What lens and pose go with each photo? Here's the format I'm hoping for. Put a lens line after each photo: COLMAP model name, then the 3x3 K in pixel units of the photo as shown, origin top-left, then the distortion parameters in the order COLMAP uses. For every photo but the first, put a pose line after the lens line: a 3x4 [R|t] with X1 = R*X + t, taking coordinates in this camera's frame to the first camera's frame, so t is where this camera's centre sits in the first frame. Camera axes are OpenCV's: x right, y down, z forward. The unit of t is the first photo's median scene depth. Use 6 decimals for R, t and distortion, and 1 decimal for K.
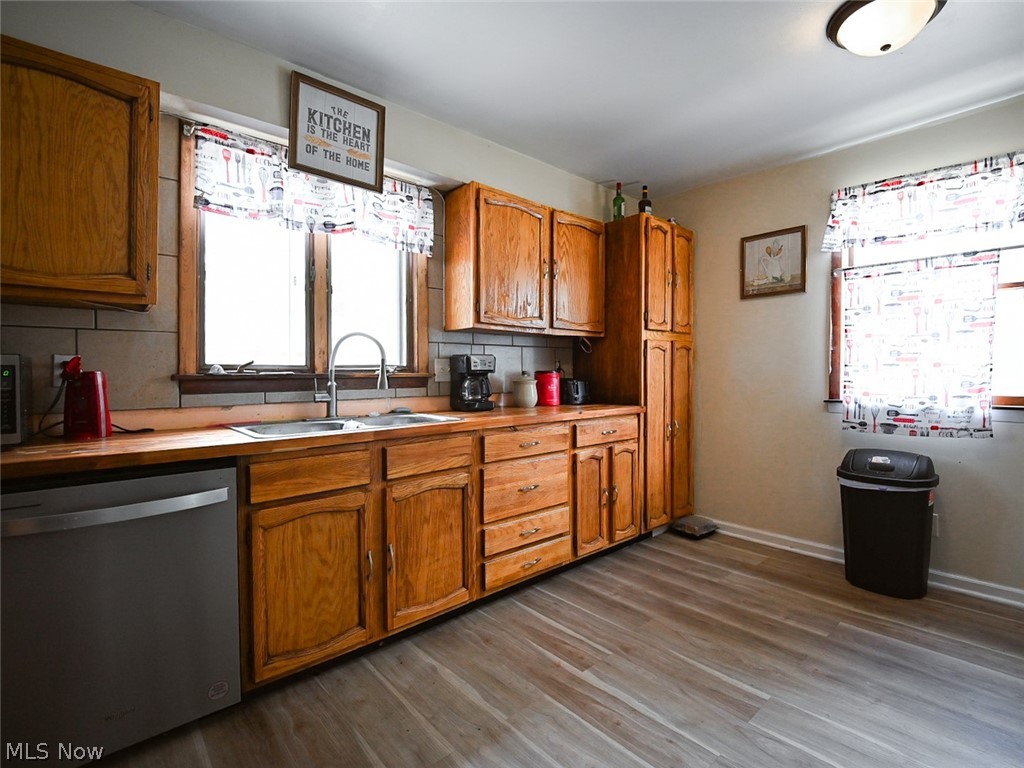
lens RADIAL K [[481.8, 0, 552.4], [0, 481.8, 376.6], [0, 0, 1]] dist [0.013871, -0.021709]
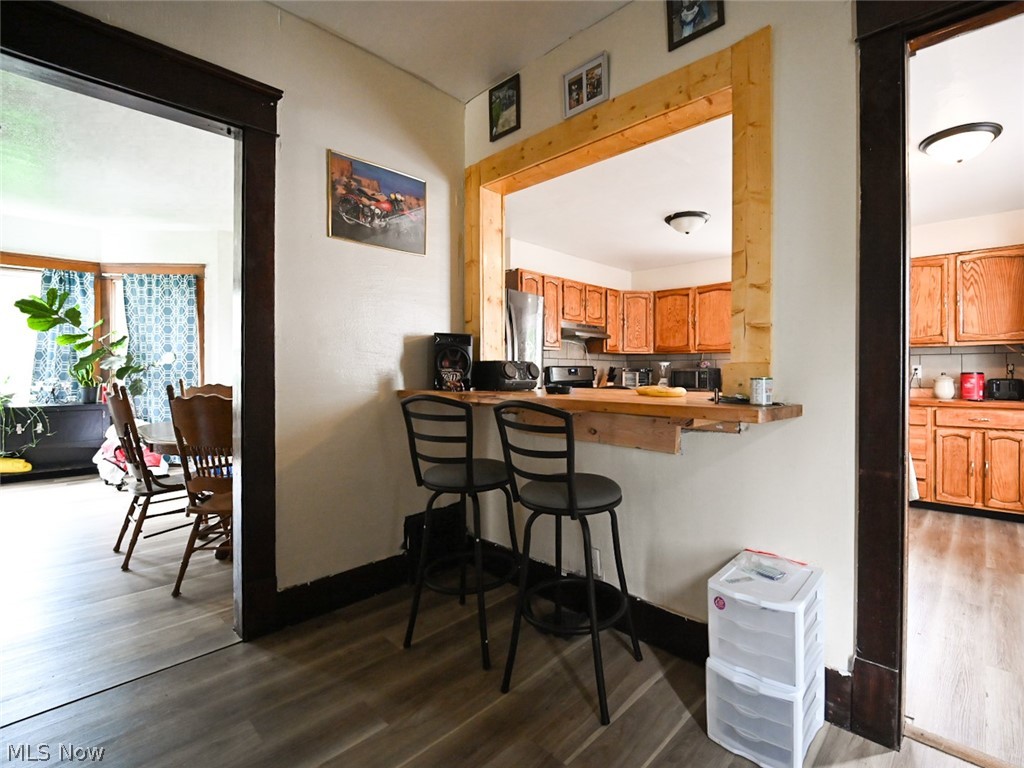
lens RADIAL K [[484.5, 0, 578.2], [0, 484.5, 373.1], [0, 0, 1]] dist [-0.002005, -0.008597]
pose [[0.104744, 0.003512, -0.994493, 1.482006], [-0.009362, 0.999953, 0.002545, -0.004539], [0.994455, 0.009044, 0.104772, -0.251846]]
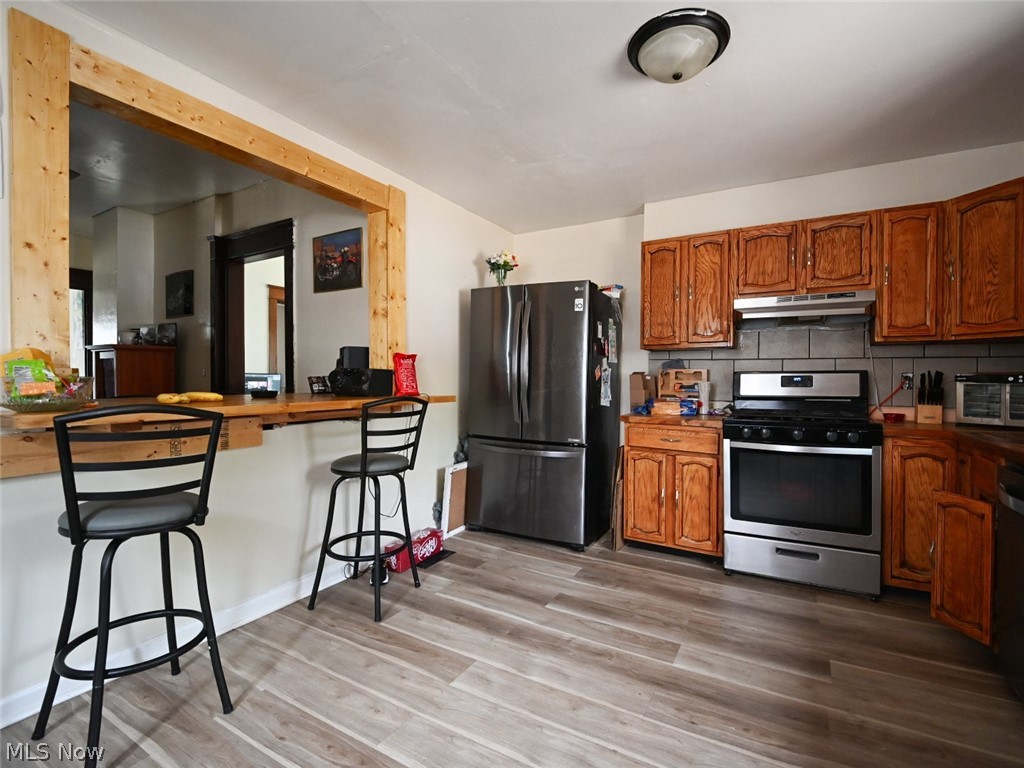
lens RADIAL K [[473.8, 0, 526.9], [0, 473.8, 383.9], [0, 0, 1]] dist [-0.000510, -0.009942]
pose [[-0.956534, -0.001430, -0.291617, 0.321697], [-0.007384, 0.999786, 0.019318, -0.015220], [0.291527, 0.020631, -0.956340, 0.928521]]
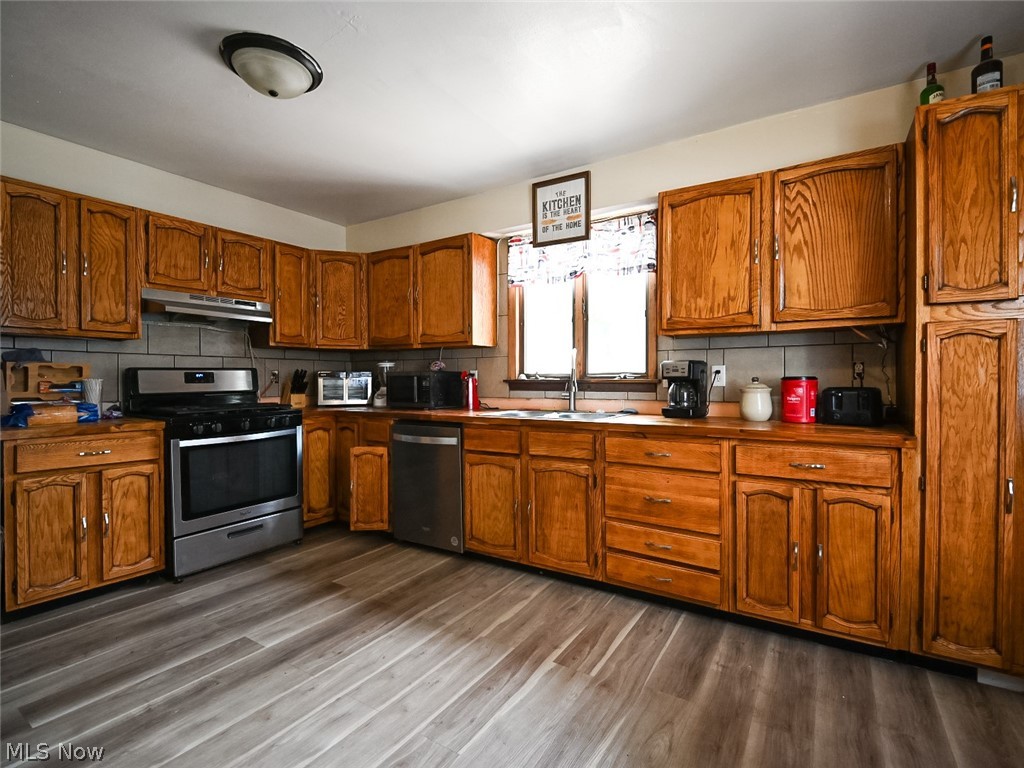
lens RADIAL K [[474.8, 0, 542.7], [0, 474.8, 382.7], [0, 0, 1]] dist [0.018309, -0.019801]
pose [[0.261157, 0.012095, -0.965221, 0.774946], [-0.007030, 0.999919, 0.010628, -0.009871], [0.965271, 0.004009, 0.261221, 0.511417]]
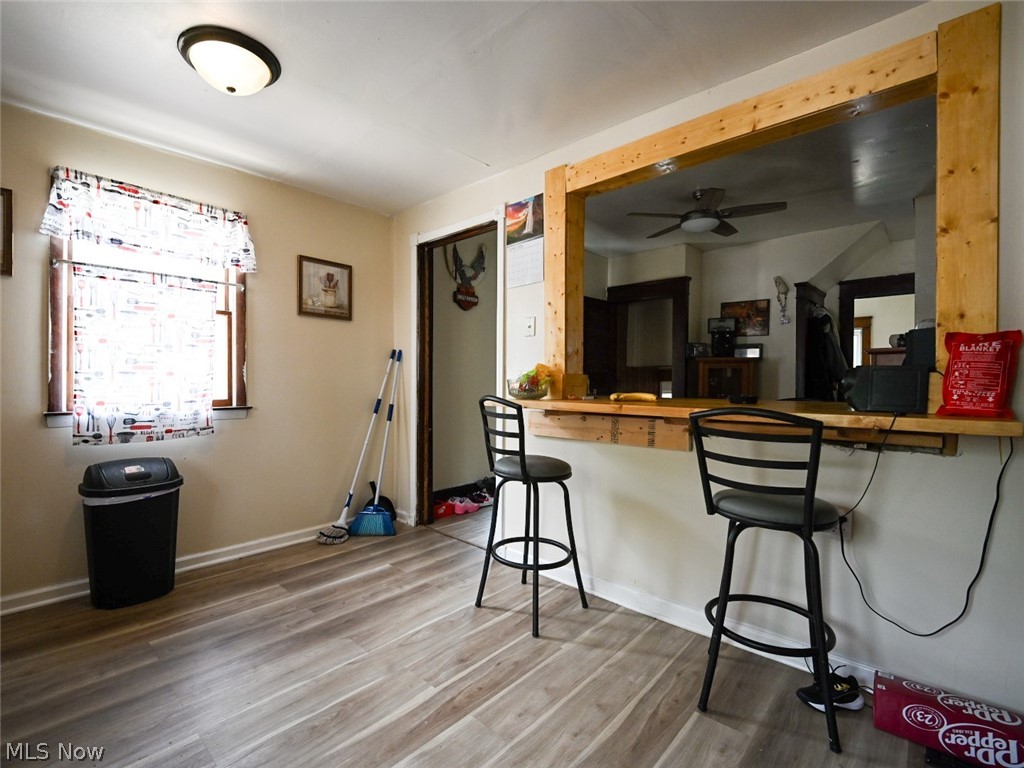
lens RADIAL K [[483.6, 0, 489.7], [0, 483.6, 381.9], [0, 0, 1]] dist [0.002168, -0.000527]
pose [[-0.041489, -0.003283, 0.999134, -0.336408], [0.003055, 0.999990, 0.003412, -0.007012], [-0.999134, 0.003194, -0.041479, 0.315519]]
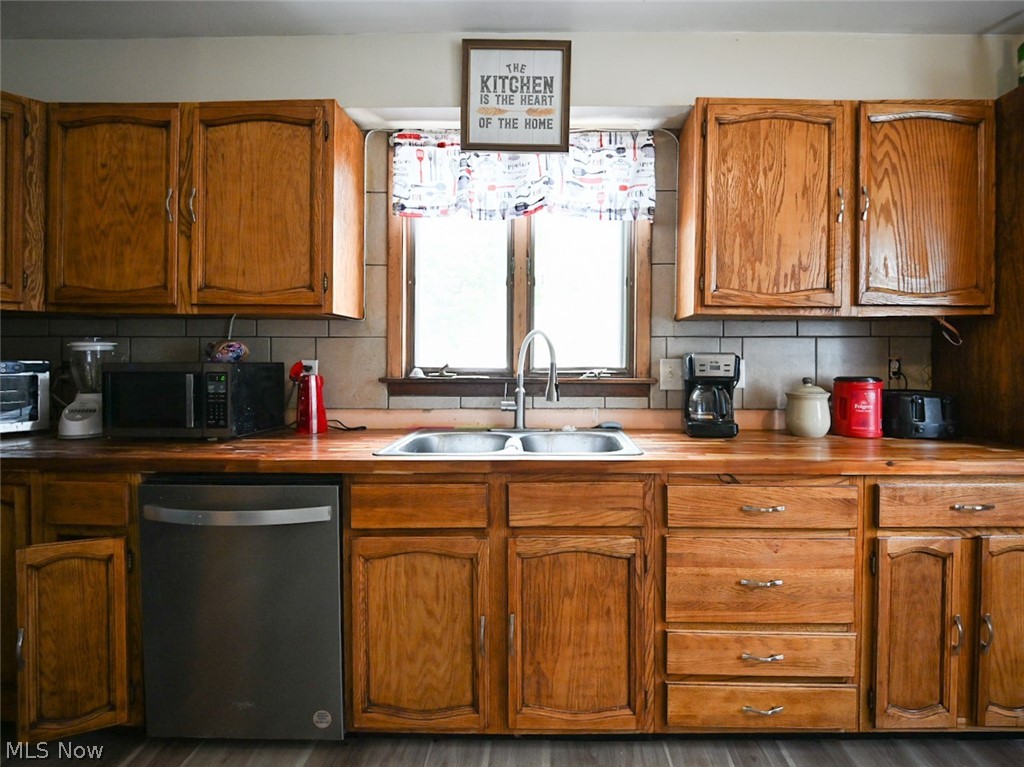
lens RADIAL K [[485.9, 0, 554.7], [0, 485.9, 363.9], [0, 0, 1]] dist [0.001727, -0.011314]
pose [[0.716990, 0.011365, -0.696991, 0.174917], [-0.012896, 0.999912, 0.003037, -0.032340], [0.696964, 0.006811, 0.717074, 0.386104]]
